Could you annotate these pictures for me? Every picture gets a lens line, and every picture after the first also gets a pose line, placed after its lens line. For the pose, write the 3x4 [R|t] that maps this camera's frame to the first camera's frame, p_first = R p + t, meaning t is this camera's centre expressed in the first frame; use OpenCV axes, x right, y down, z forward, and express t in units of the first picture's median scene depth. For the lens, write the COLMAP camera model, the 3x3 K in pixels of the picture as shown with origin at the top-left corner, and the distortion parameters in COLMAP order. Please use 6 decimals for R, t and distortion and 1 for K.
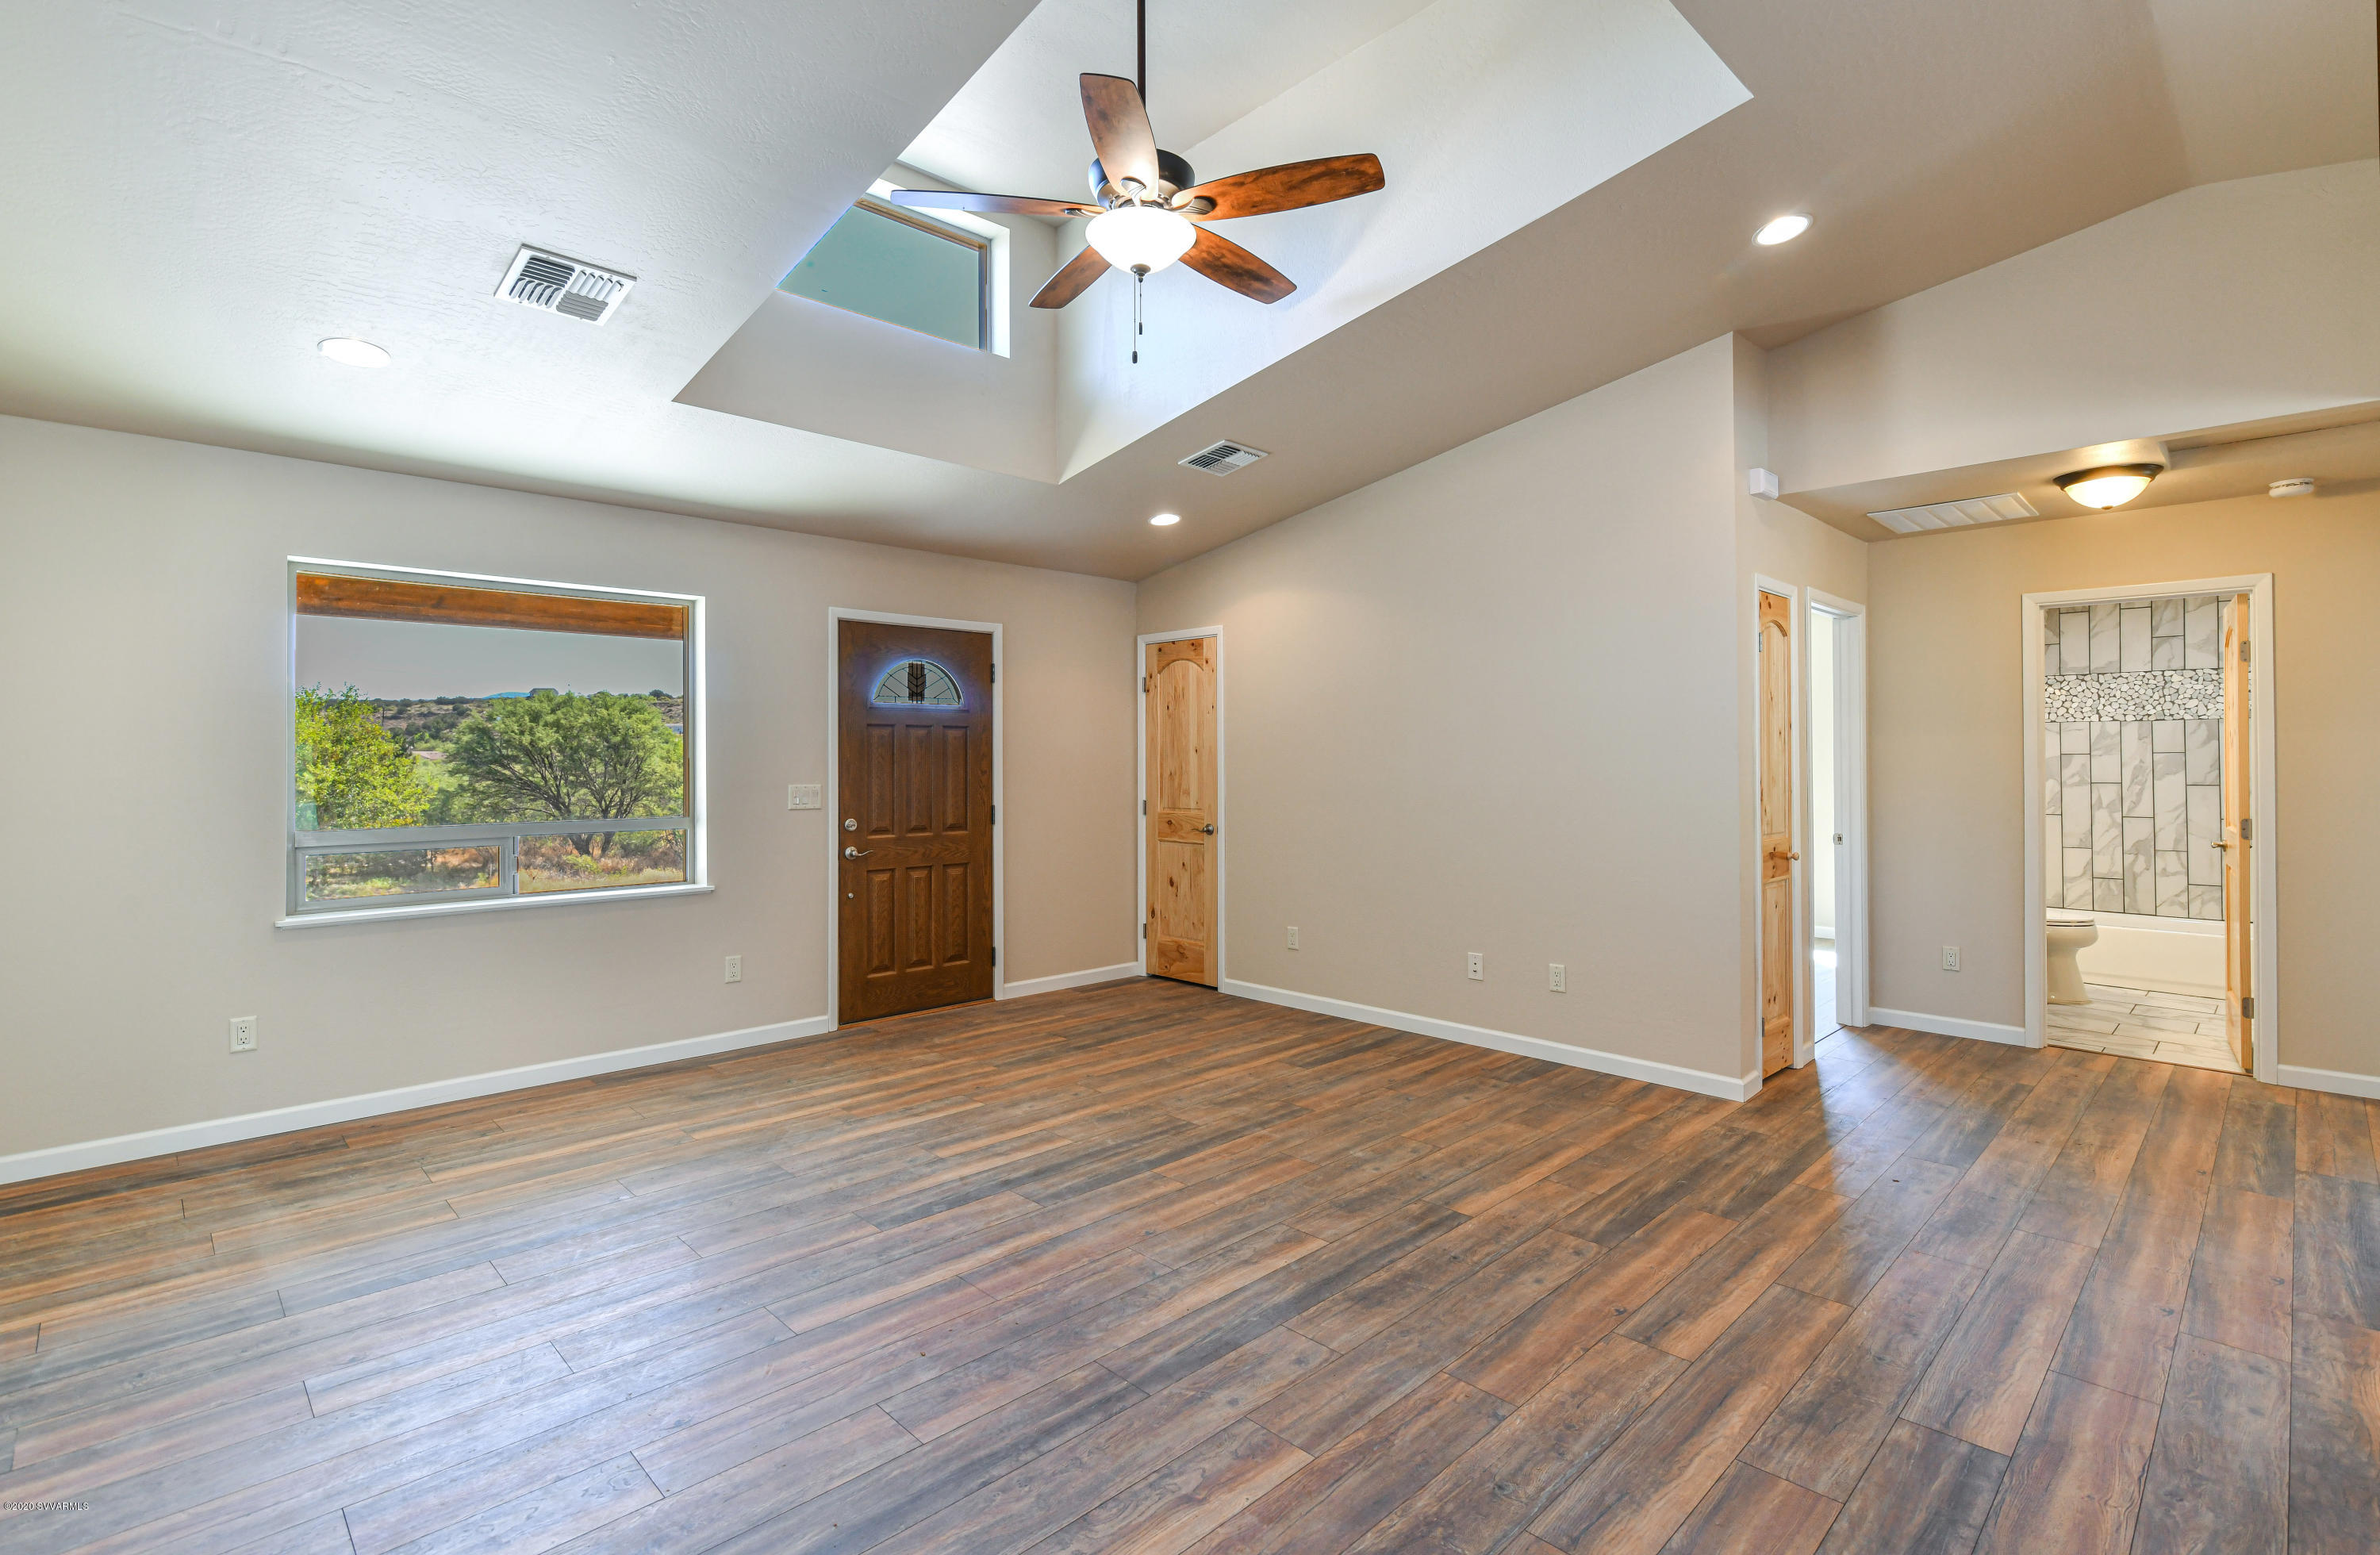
lens RADIAL K [[1093.1, 0, 1193.5], [0, 1093.1, 768.9], [0, 0, 1]] dist [-0.004635, 0.000015]
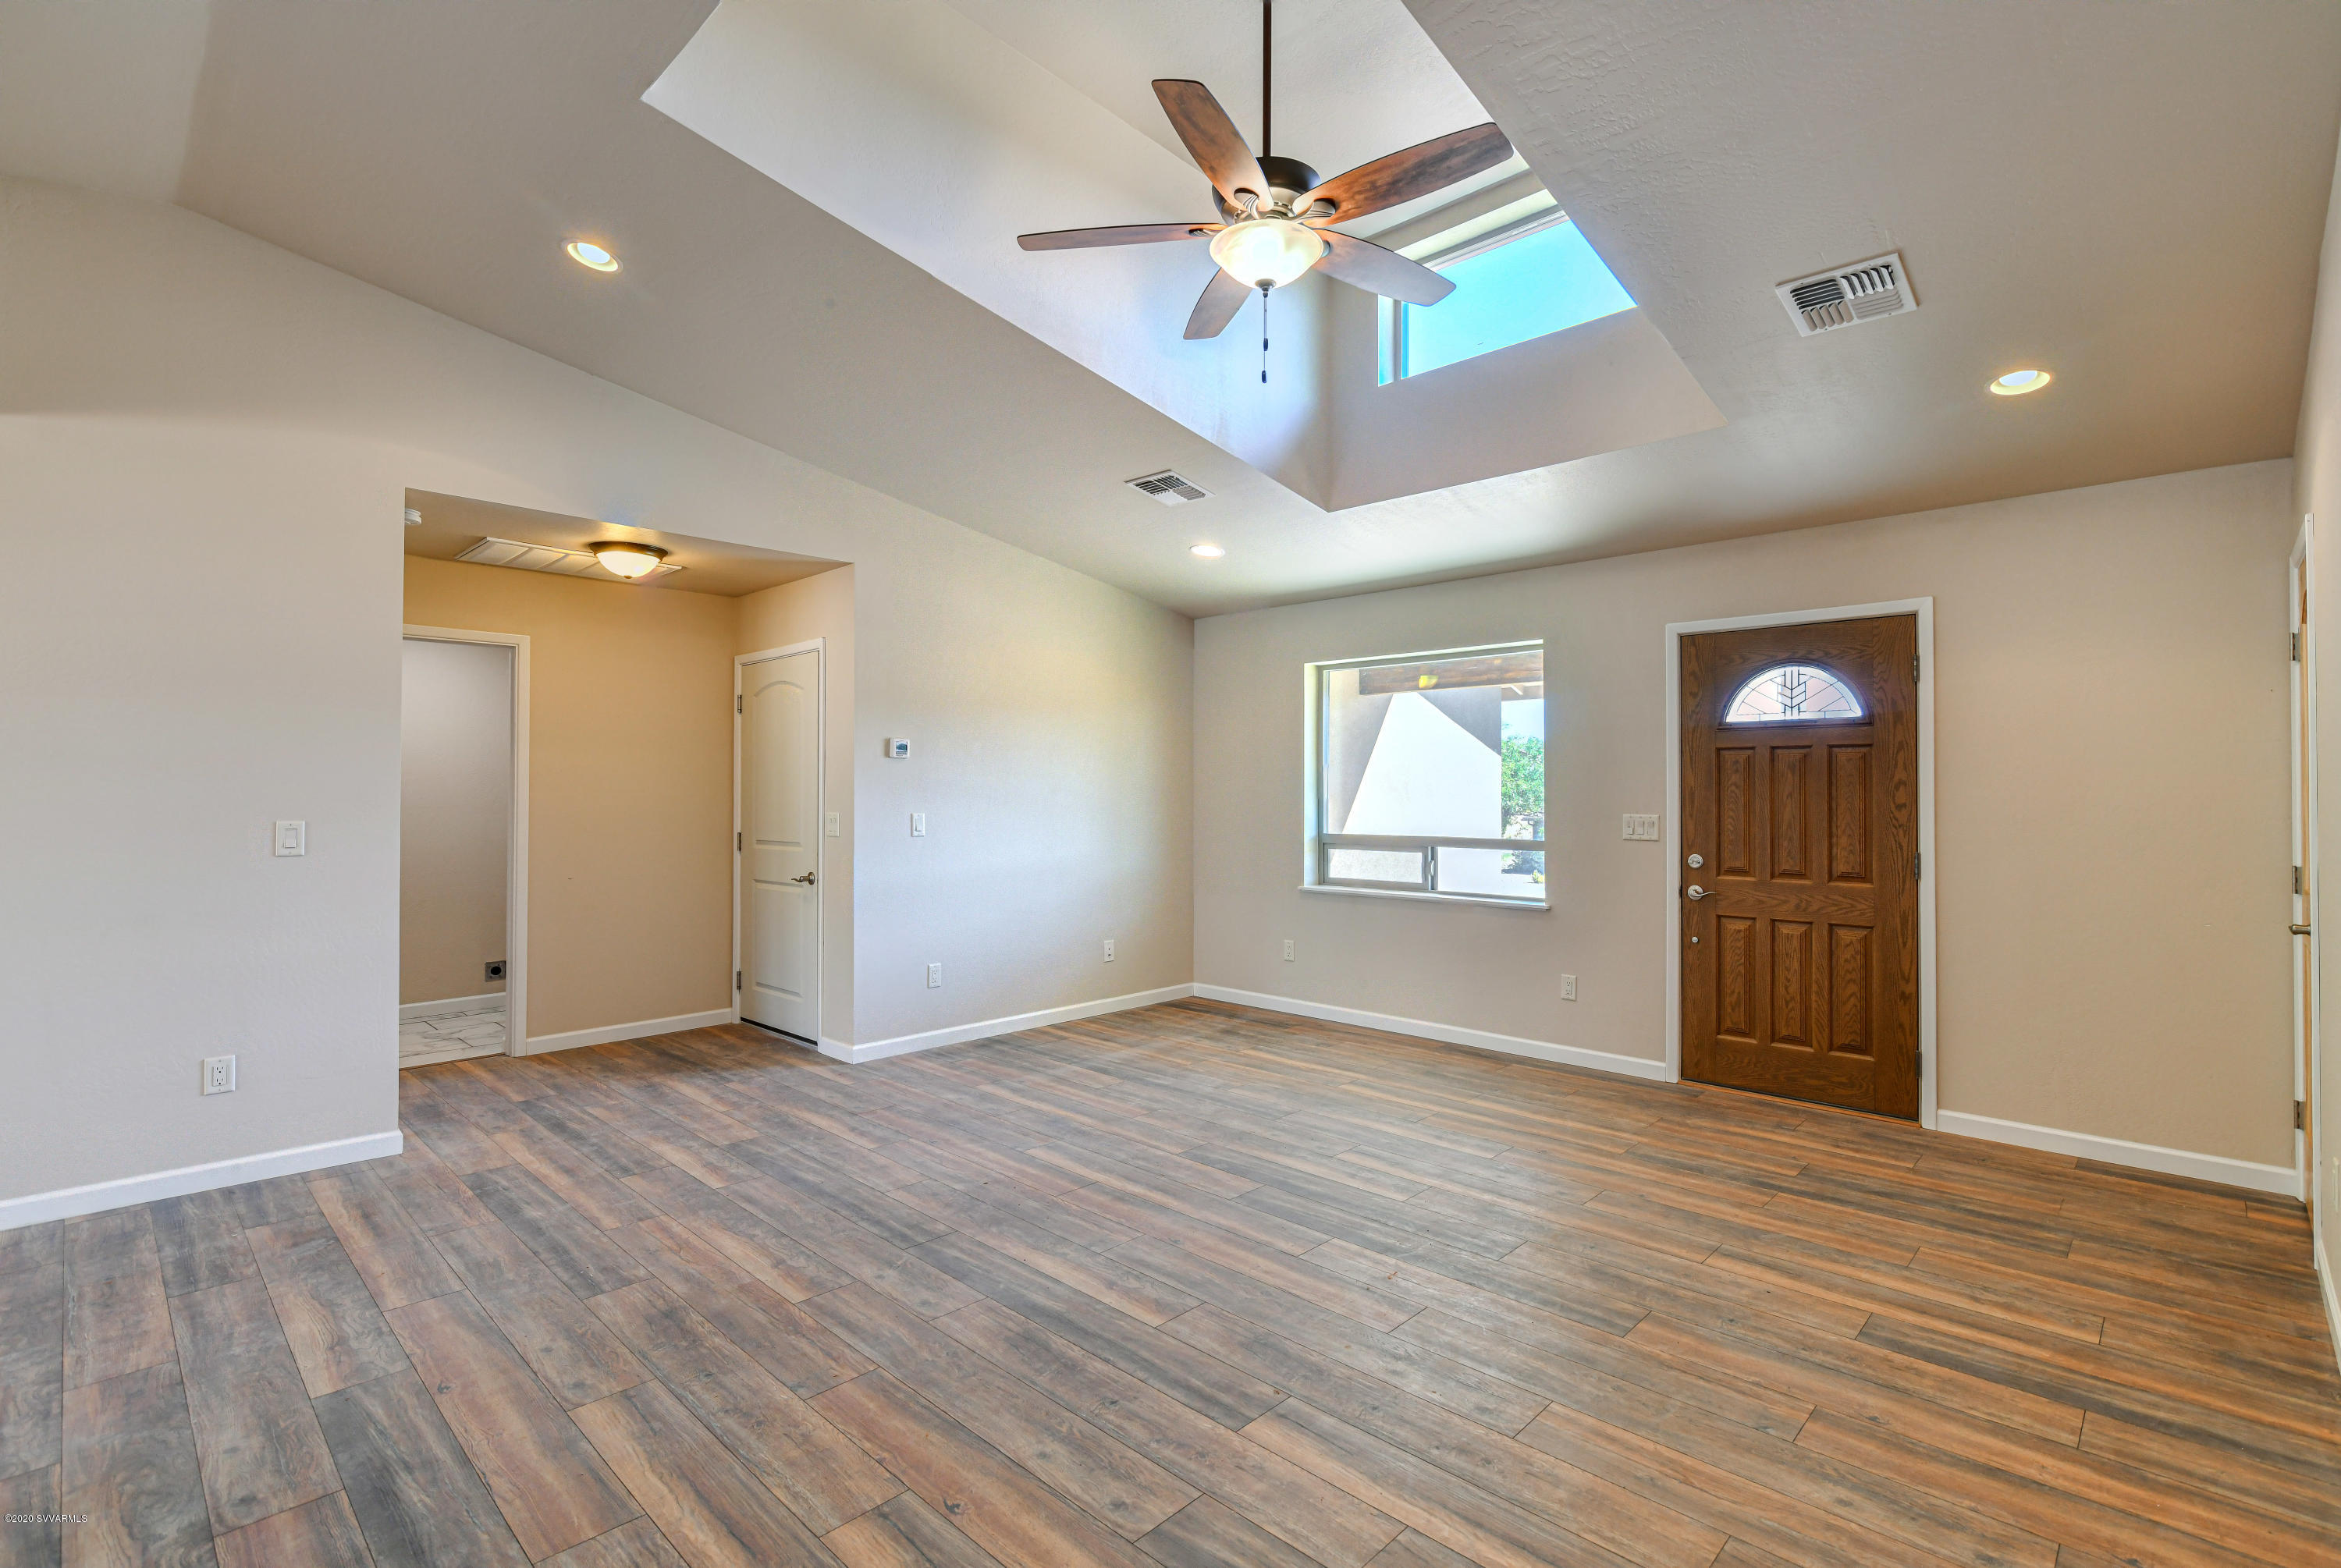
lens RADIAL K [[1067.2, 0, 1171.7], [0, 1067.2, 776.6], [0, 0, 1]] dist [-0.005939, -0.000417]
pose [[0.028036, -0.011844, -0.999537, 0.910275], [-0.010520, 0.999871, -0.012143, -0.004453], [0.999552, 0.010856, 0.027907, 0.896446]]
